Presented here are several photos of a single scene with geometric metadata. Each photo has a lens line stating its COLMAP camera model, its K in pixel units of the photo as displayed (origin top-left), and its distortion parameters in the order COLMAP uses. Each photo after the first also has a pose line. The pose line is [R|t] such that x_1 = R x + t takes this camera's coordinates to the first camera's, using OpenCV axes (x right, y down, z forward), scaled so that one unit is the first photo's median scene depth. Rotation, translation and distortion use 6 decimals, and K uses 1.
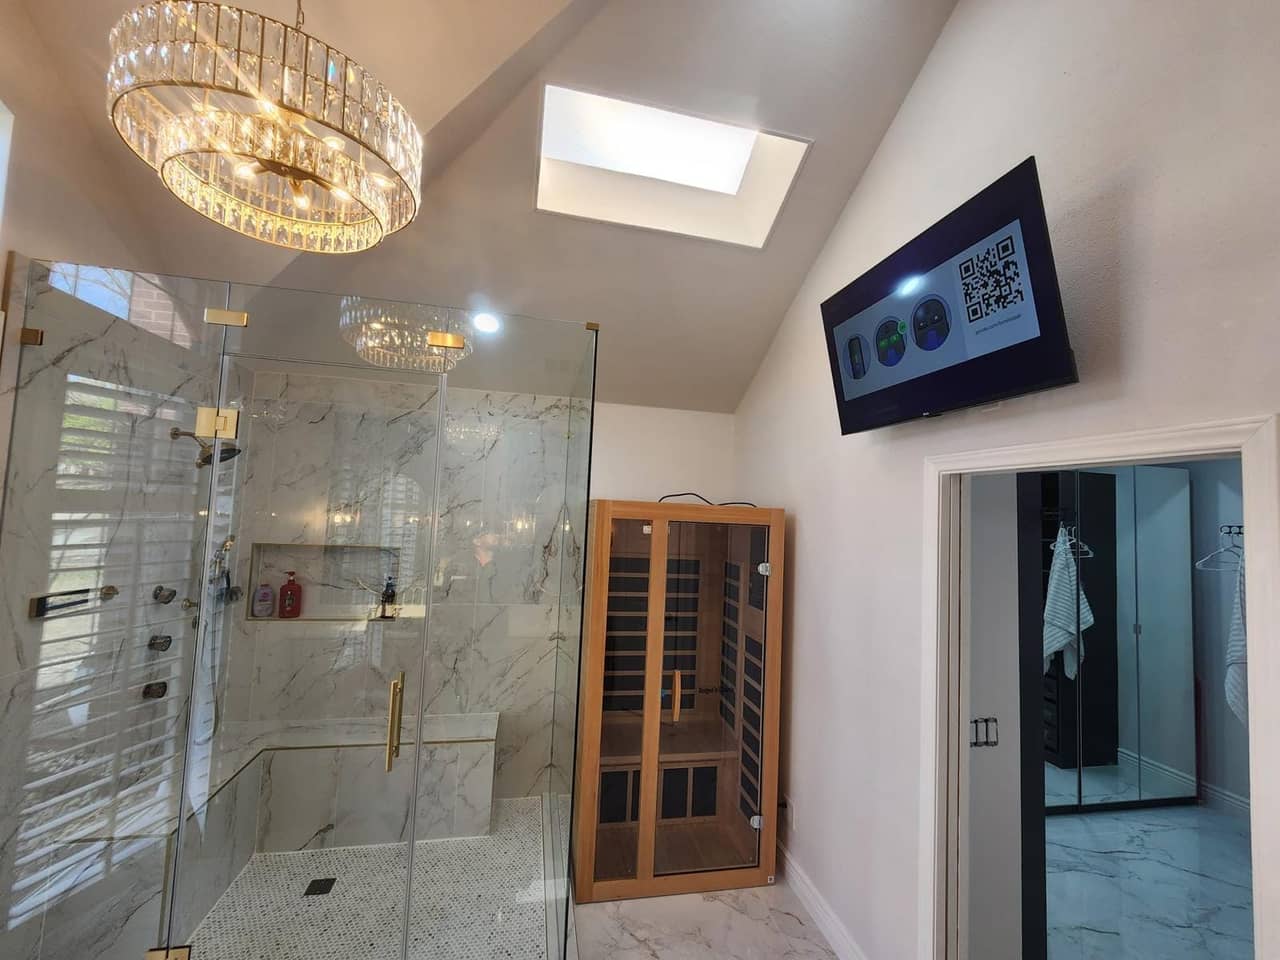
lens RADIAL K [[516.4, 0, 652.2], [0, 516.4, 481.8], [0, 0, 1]] dist [-0.000904, -0.000638]
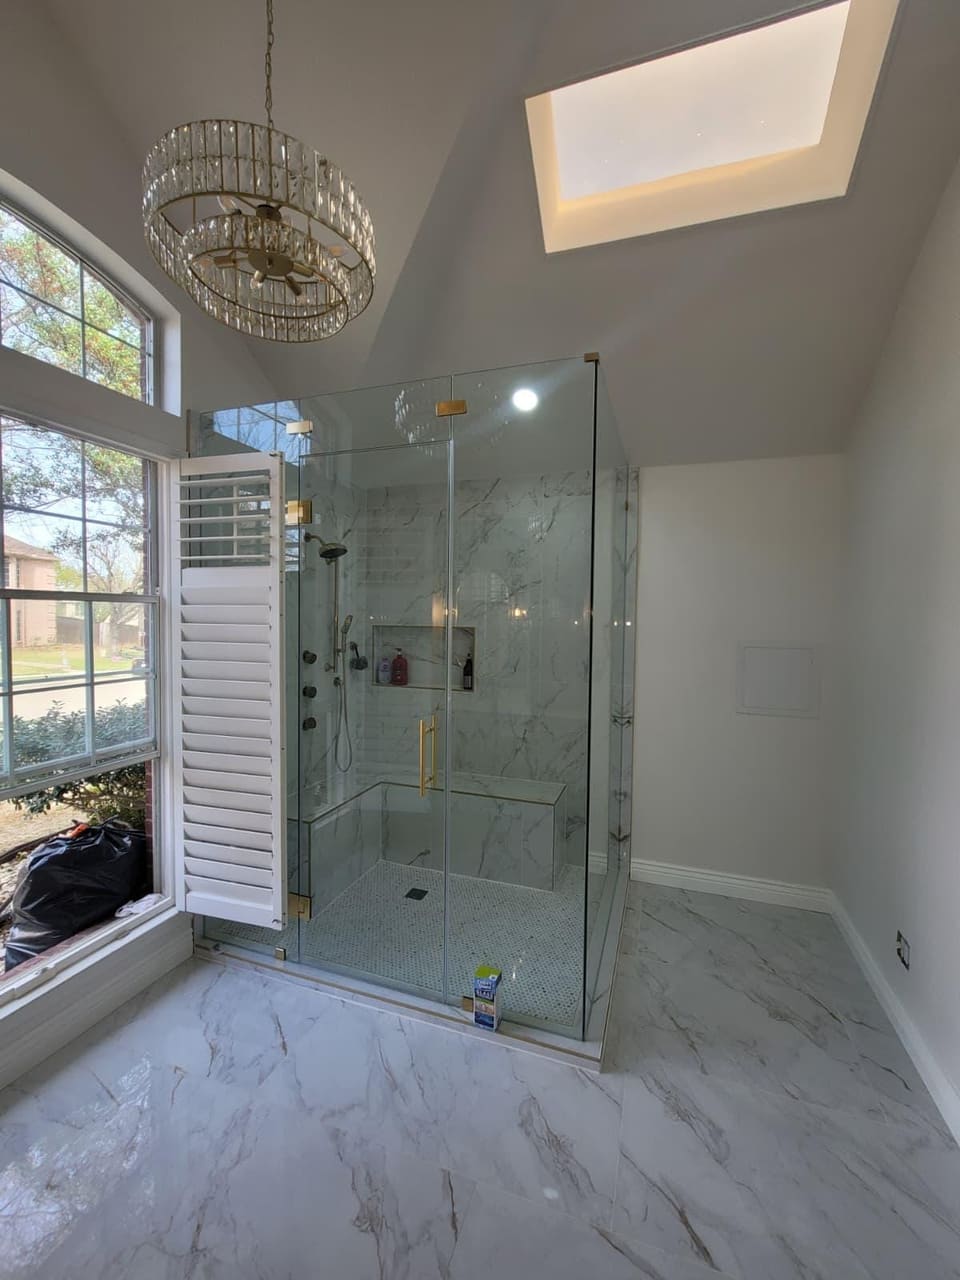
lens RADIAL K [[516.4, 0, 495.4], [0, 516.4, 631.3], [0, 0, 1]] dist [-0.000904, -0.000638]
pose [[0.861548, -0.017402, -0.507377, 0.123078], [0.057518, 0.996323, 0.063496, 0.070677], [0.504407, -0.083888, 0.859382, 0.065952]]
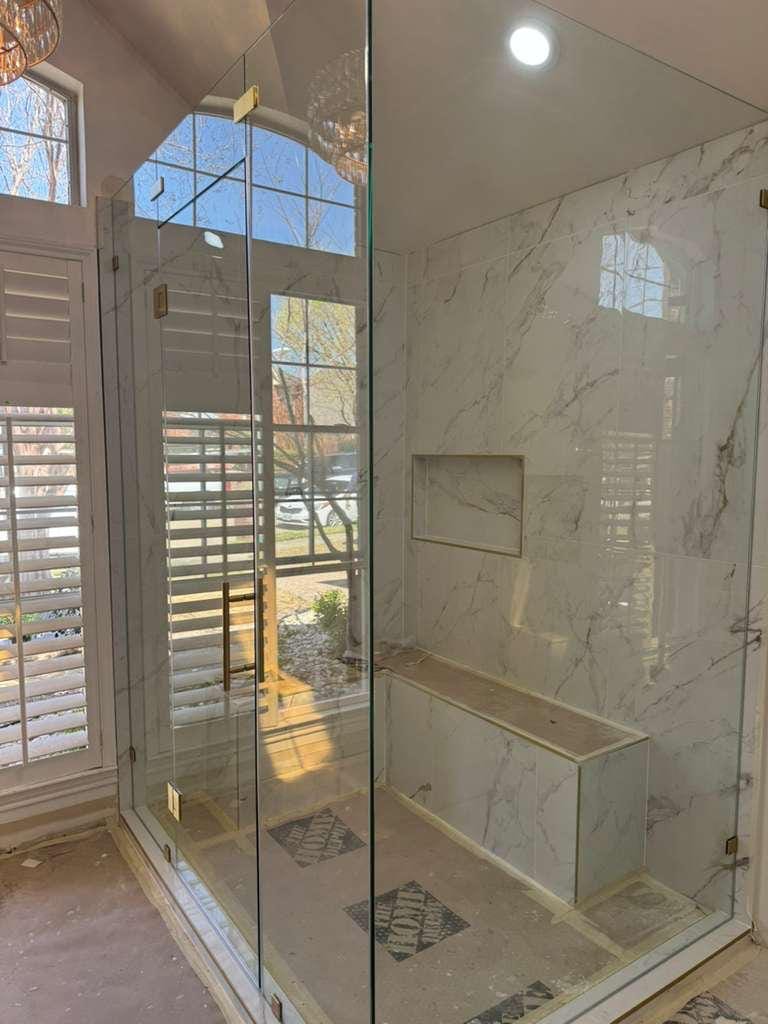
lens RADIAL K [[728.3, 0, 382.6], [0, 728.3, 513.6], [0, 0, 1]] dist [0.018784, -0.024492]
pose [[0.379180, 0.039650, -0.924473, 0.364707], [0.075303, 0.994445, 0.073537, 0.126369], [0.922254, -0.097499, 0.374088, 0.477899]]
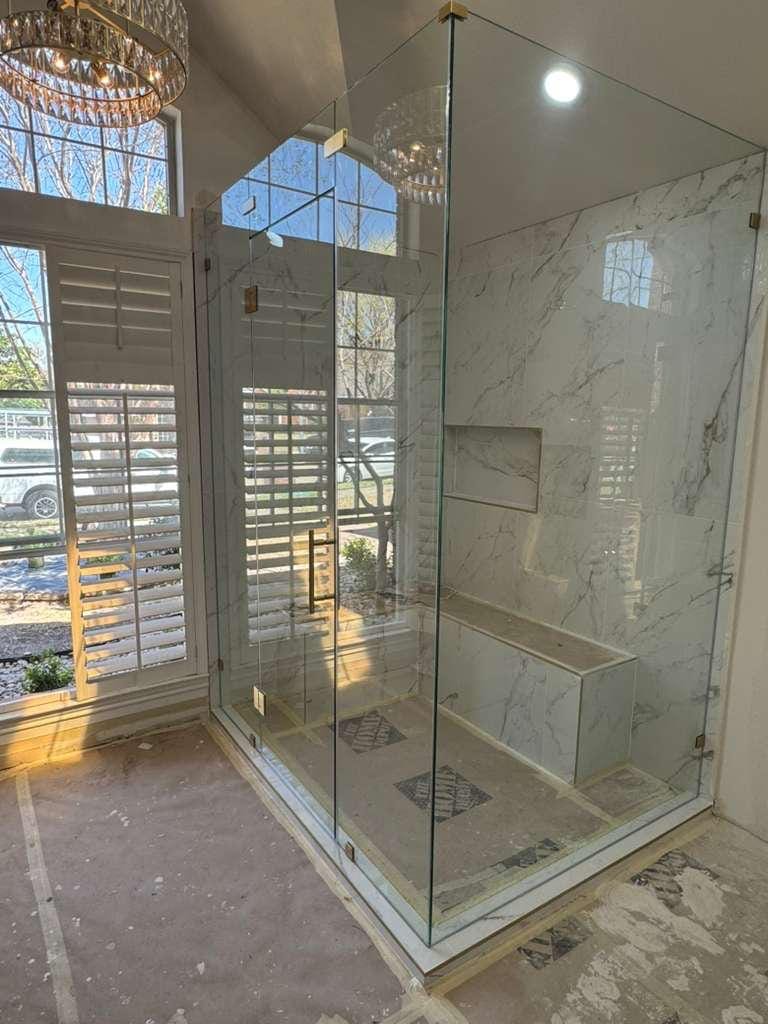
lens RADIAL K [[633.9, 0, 386.5], [0, 633.9, 514.7], [0, 0, 1]] dist [-0.014956, 0.009294]
pose [[0.365612, 0.106584, -0.924645, 0.403358], [0.062081, 0.988417, 0.138482, 0.114531], [0.928695, -0.108033, 0.354760, 0.411819]]
